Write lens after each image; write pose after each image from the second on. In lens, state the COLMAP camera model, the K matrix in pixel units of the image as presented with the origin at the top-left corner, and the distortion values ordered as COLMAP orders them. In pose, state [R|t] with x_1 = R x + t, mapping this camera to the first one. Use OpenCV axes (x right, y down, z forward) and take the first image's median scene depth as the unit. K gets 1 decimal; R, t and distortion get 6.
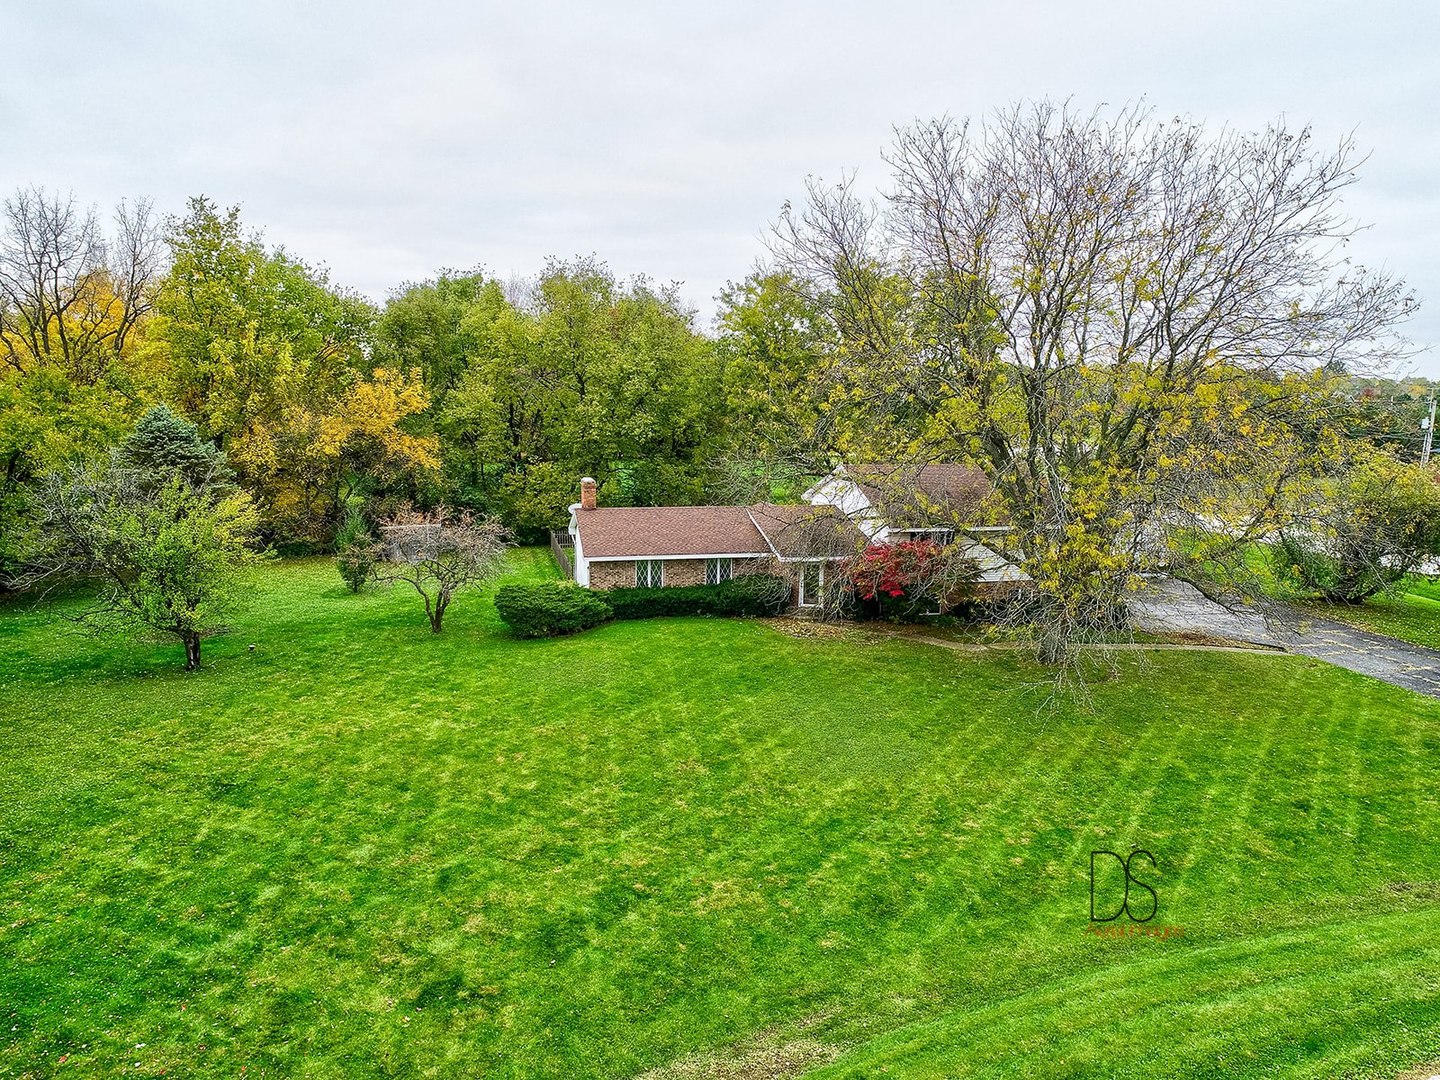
lens RADIAL K [[1158.3, 0, 722.2], [0, 1158.3, 538.9], [0, 0, 1]] dist [0.014847, -0.005231]
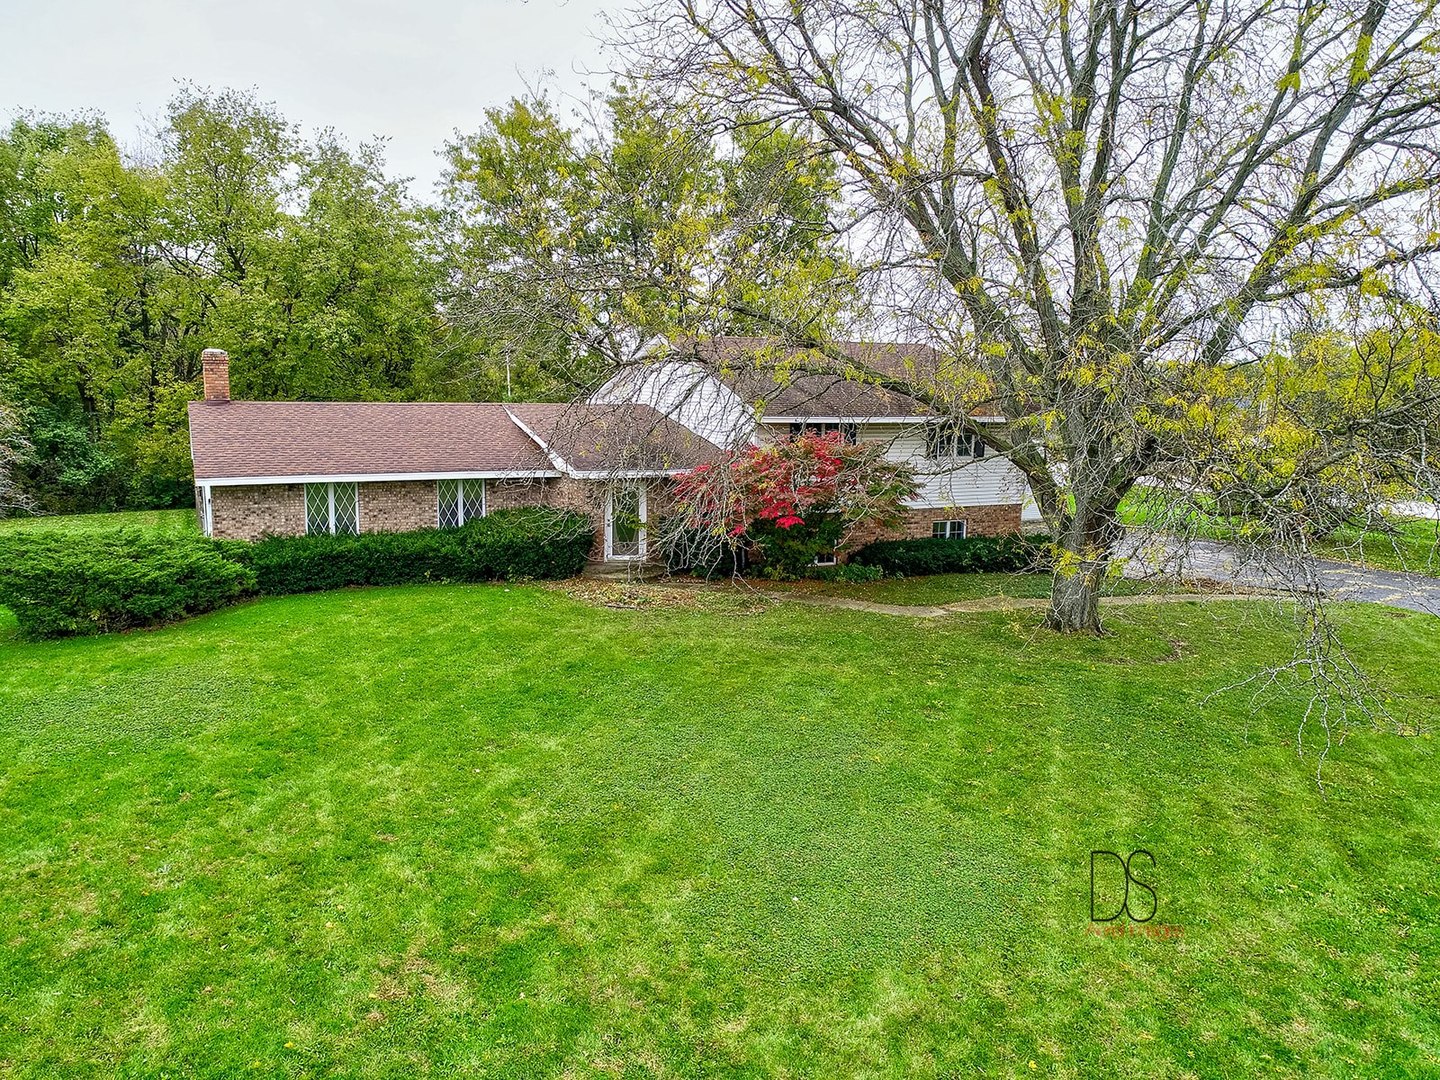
lens RADIAL K [[1158.3, 0, 719.6], [0, 1158.3, 546.9], [0, 0, 1]] dist [0.014847, -0.005231]
pose [[0.974112, -0.035717, 0.223225, -0.007724], [0.033613, 0.999348, 0.013216, 0.049489], [-0.223551, -0.005371, 0.974677, 0.454796]]
